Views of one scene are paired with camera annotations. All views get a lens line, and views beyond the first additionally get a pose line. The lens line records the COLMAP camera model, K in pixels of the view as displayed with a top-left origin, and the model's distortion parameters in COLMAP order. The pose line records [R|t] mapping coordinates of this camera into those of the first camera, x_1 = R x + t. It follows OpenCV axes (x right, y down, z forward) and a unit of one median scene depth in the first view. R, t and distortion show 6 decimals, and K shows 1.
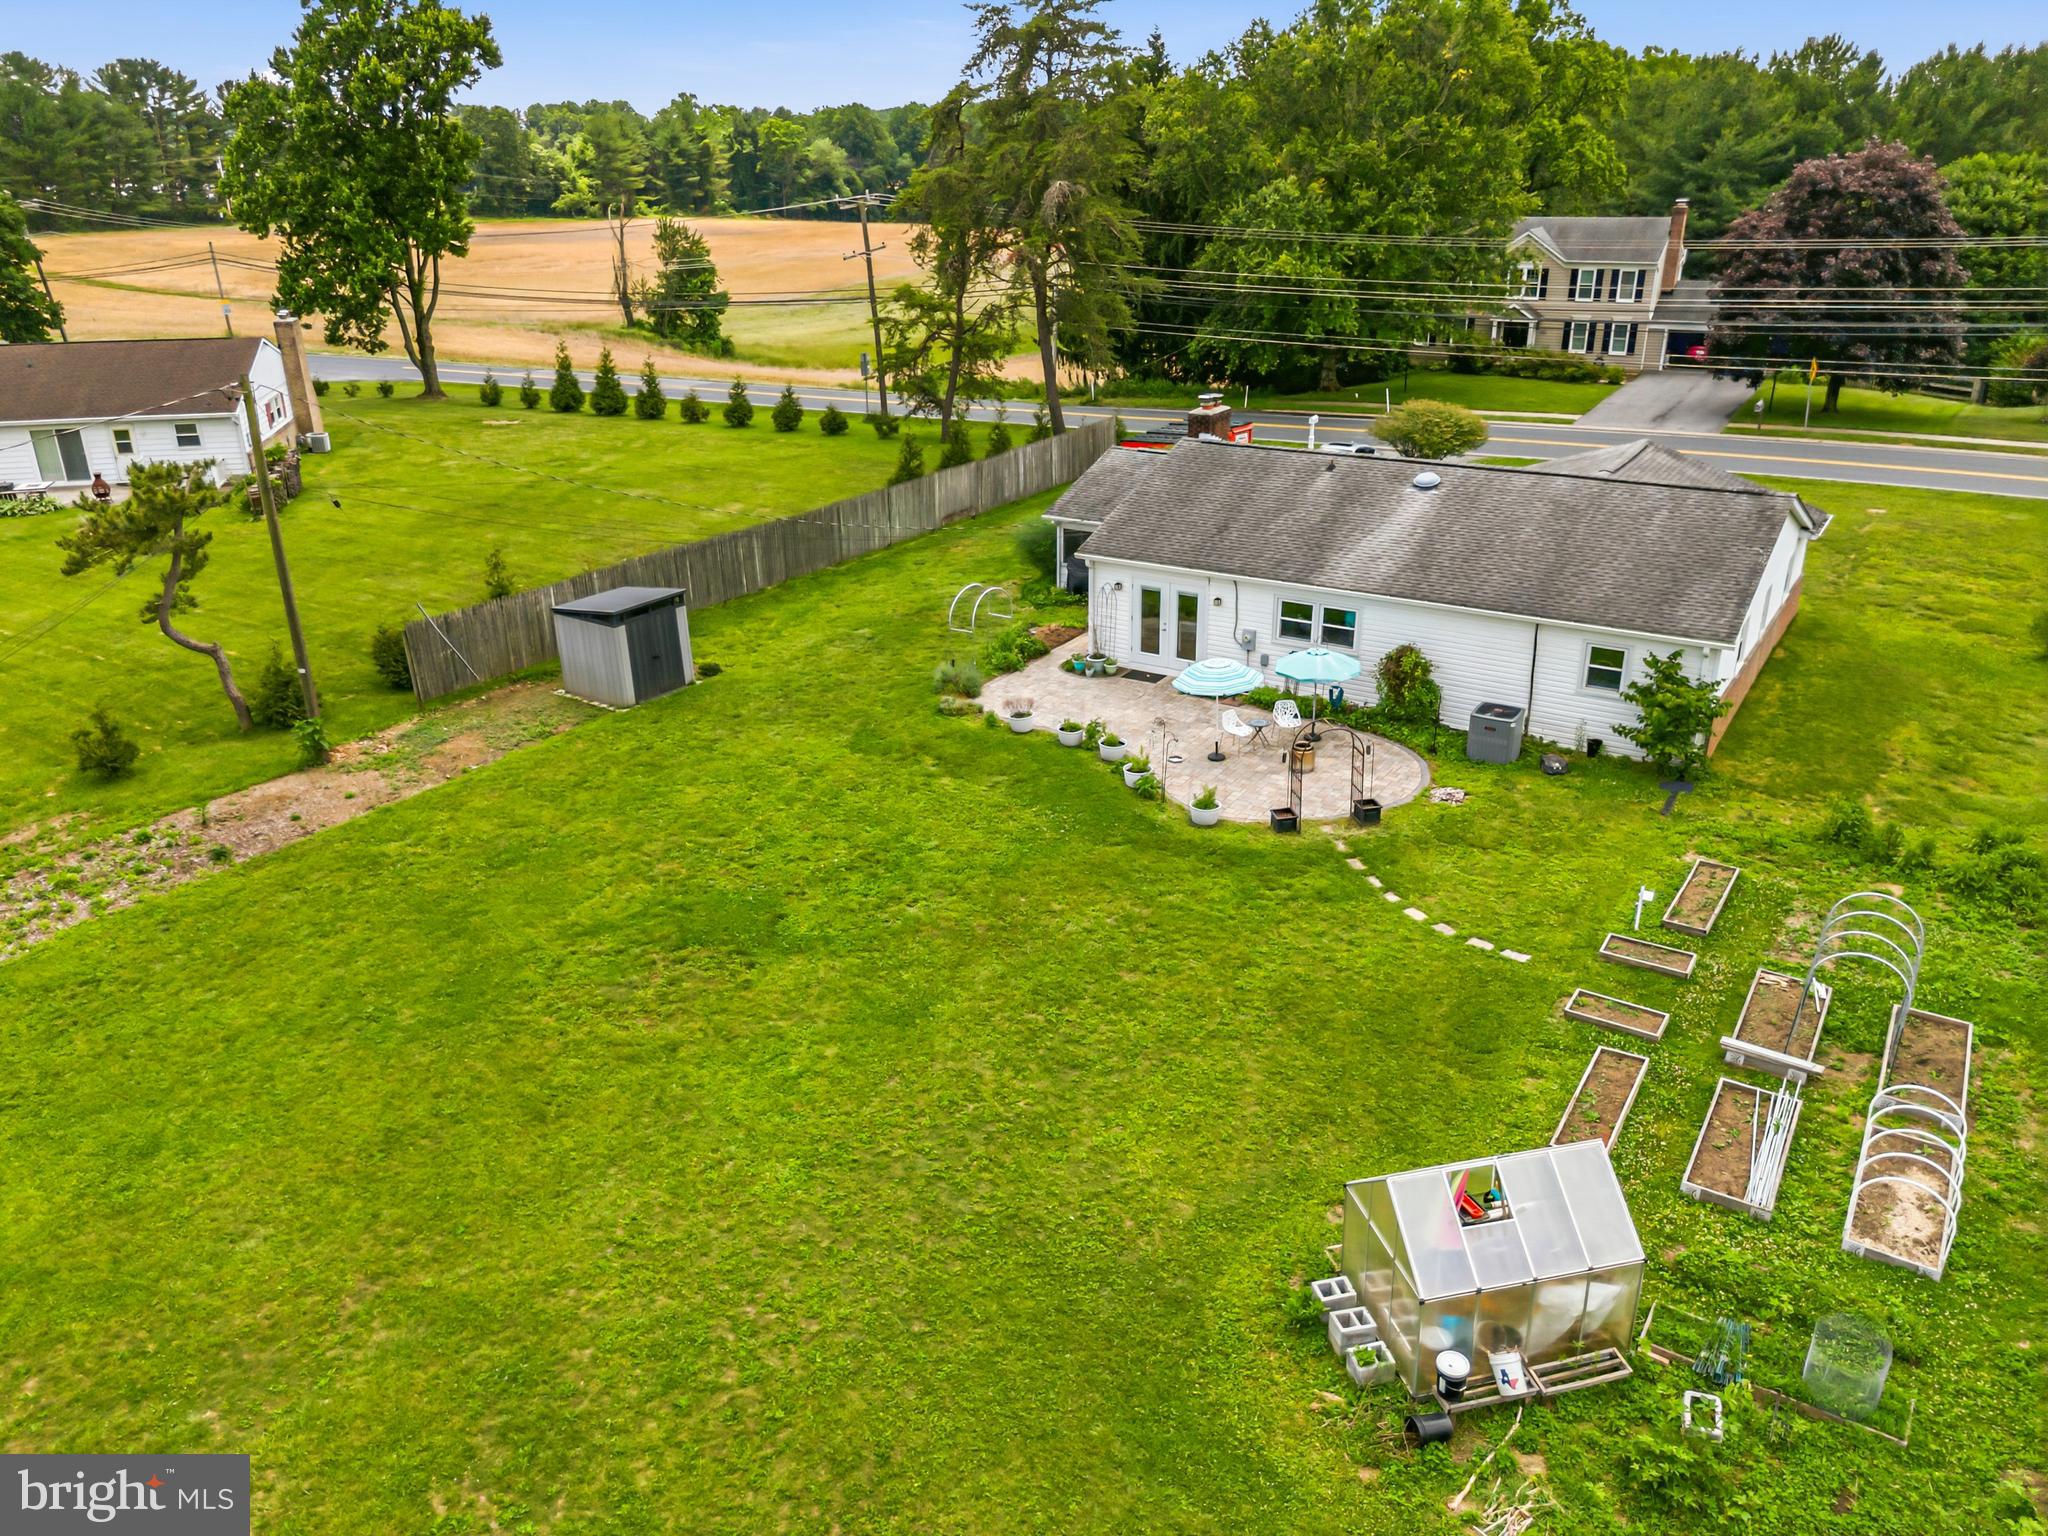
lens RADIAL K [[1504.8, 0, 1024.0], [0, 1504.8, 768.0], [0, 0, 1]] dist [0.075612, -0.066075]
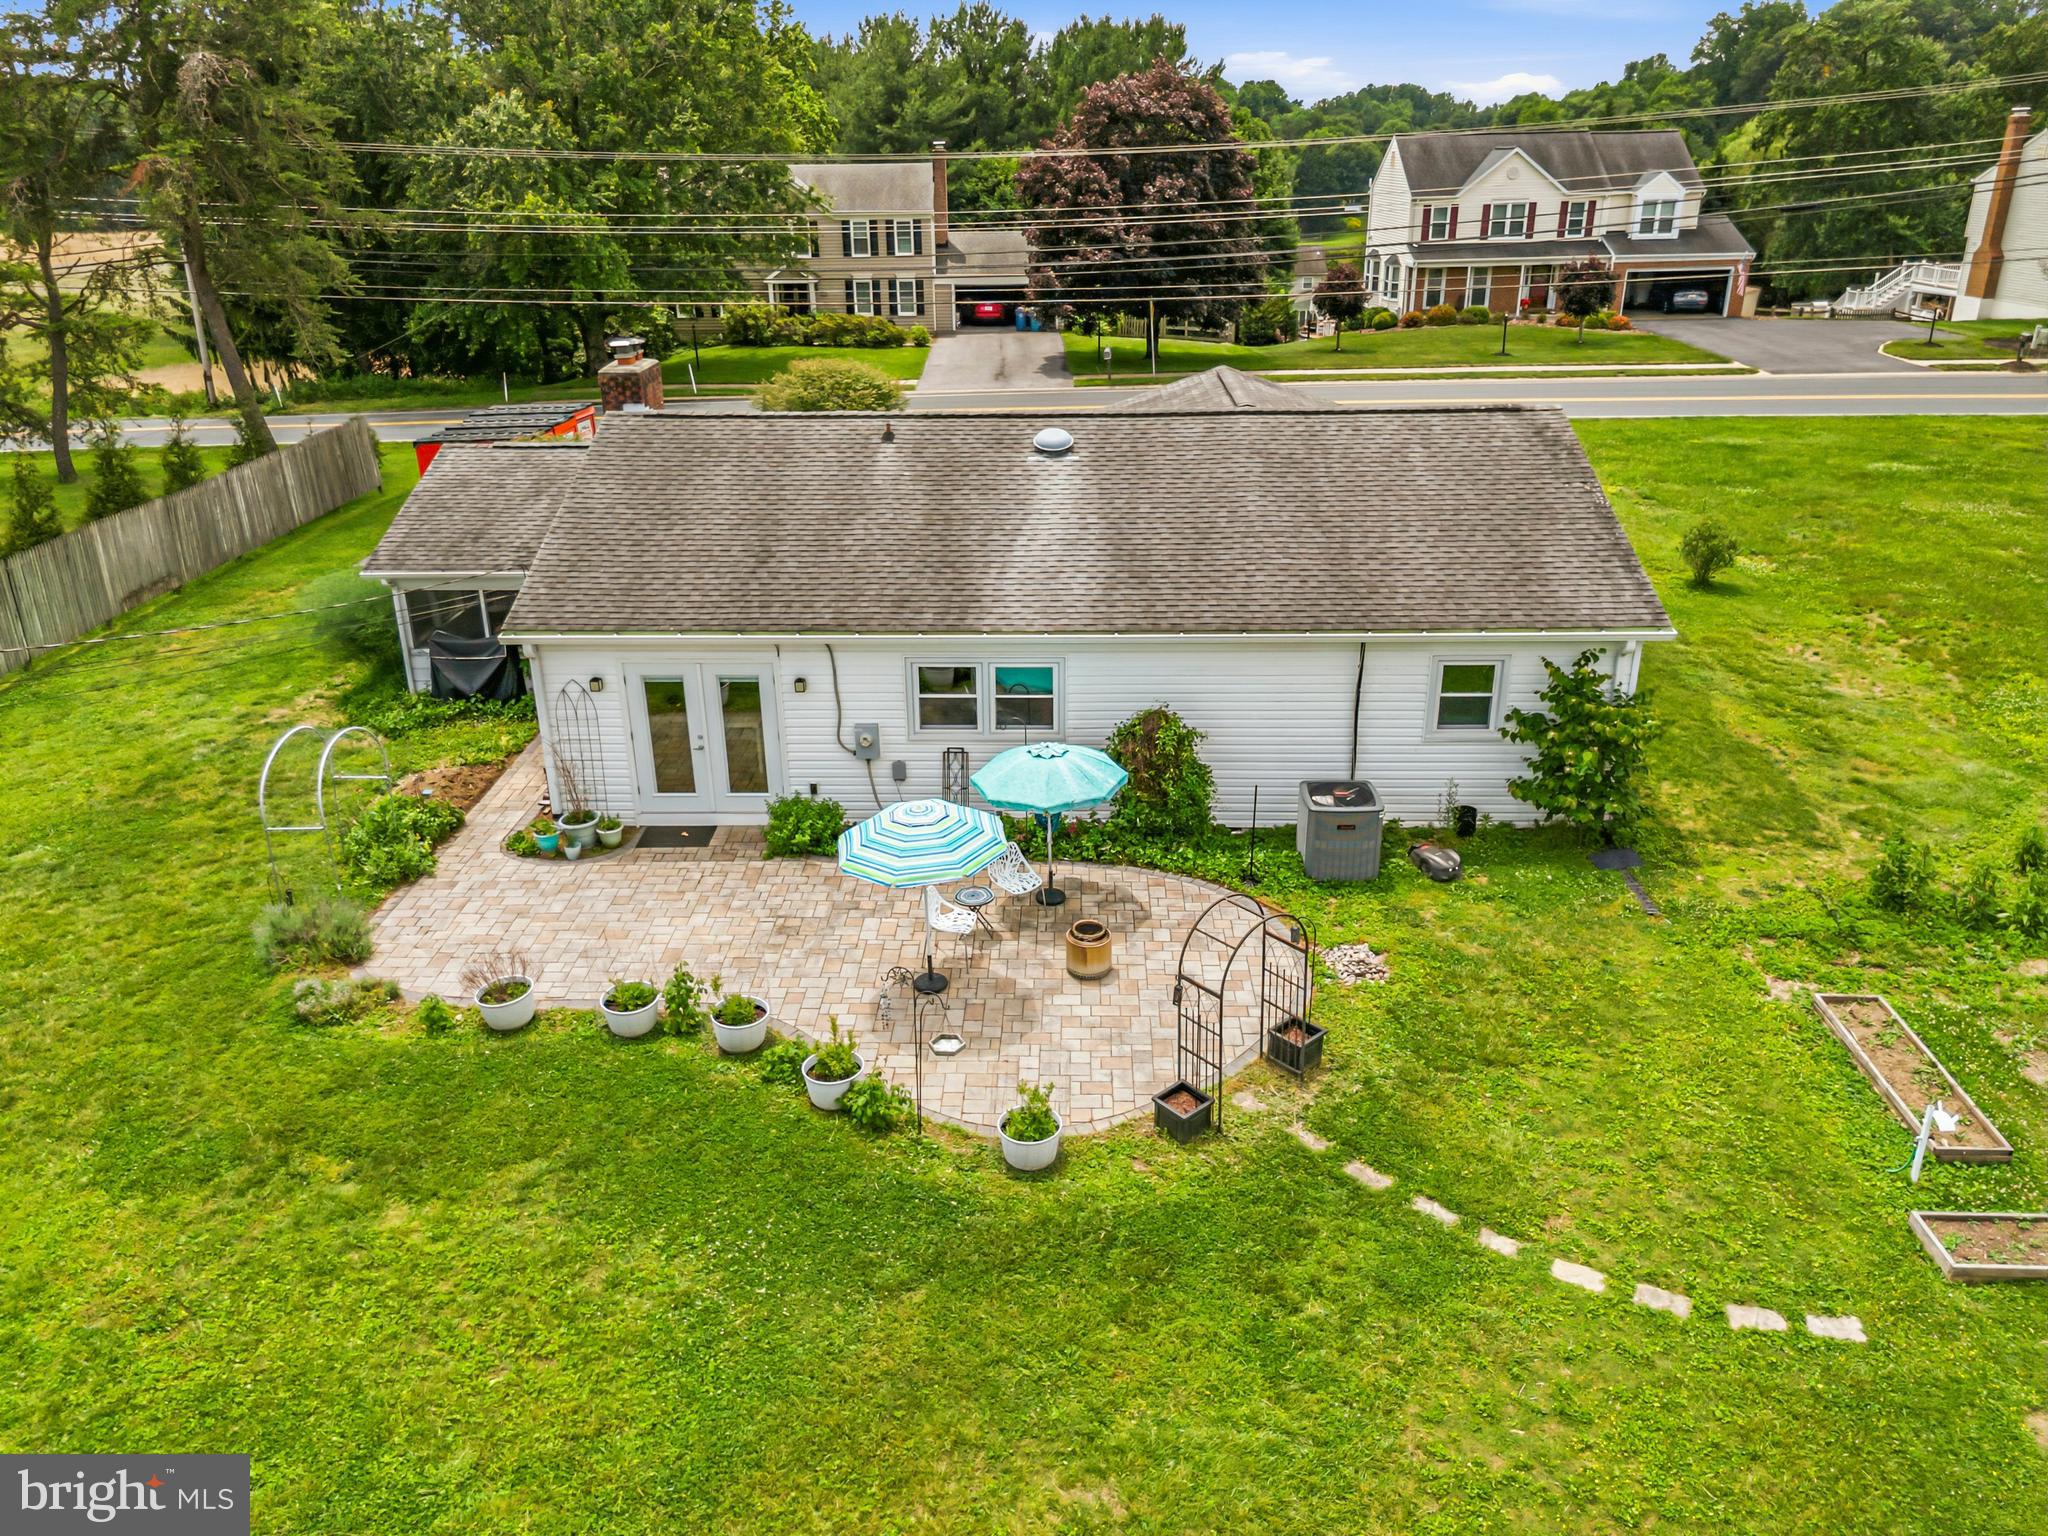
lens RADIAL K [[1504.8, 0, 1024.0], [0, 1504.8, 768.0], [0, 0, 1]] dist [0.075612, -0.066075]
pose [[0.859208, -0.196680, 0.472313, -0.065047], [0.198652, 0.978977, 0.046286, -0.083138], [-0.471487, 0.054056, 0.880215, 0.435992]]
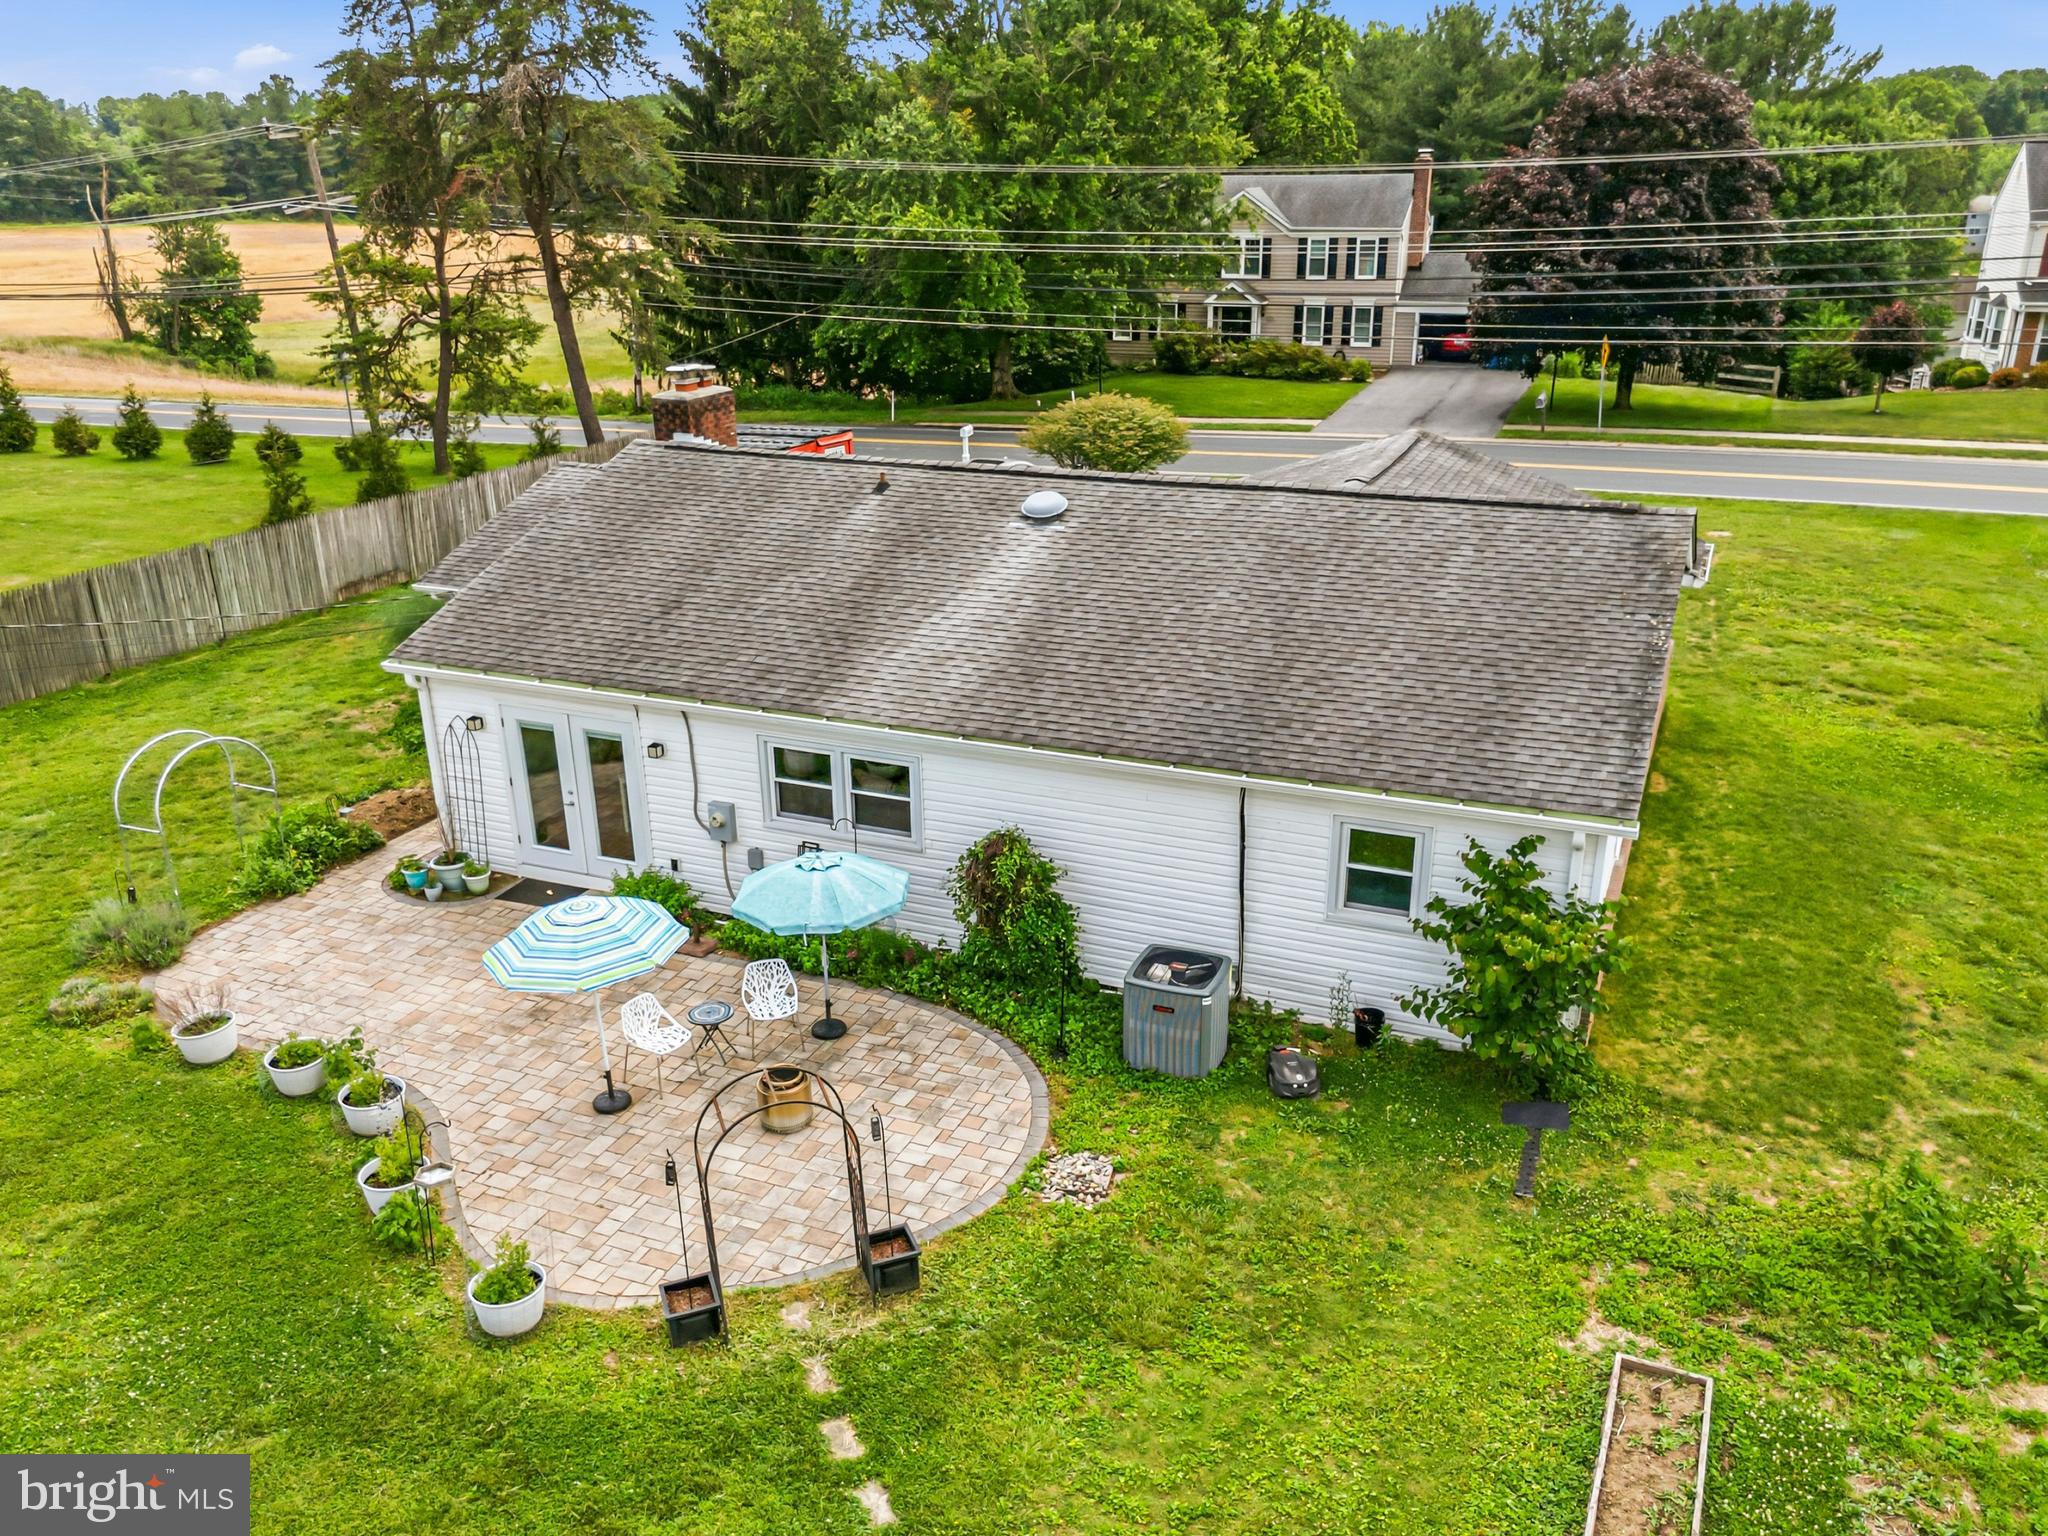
lens RADIAL K [[1646.1, 0, 1024.6], [0, 1646.1, 829.5], [0, 0, 1]] dist [0.088303, -0.080037]
pose [[0.985940, -0.061033, 0.155554, 0.151084], [0.061841, 0.998086, -0.000359, -0.070243], [-0.155234, 0.009974, 0.987827, 0.396020]]
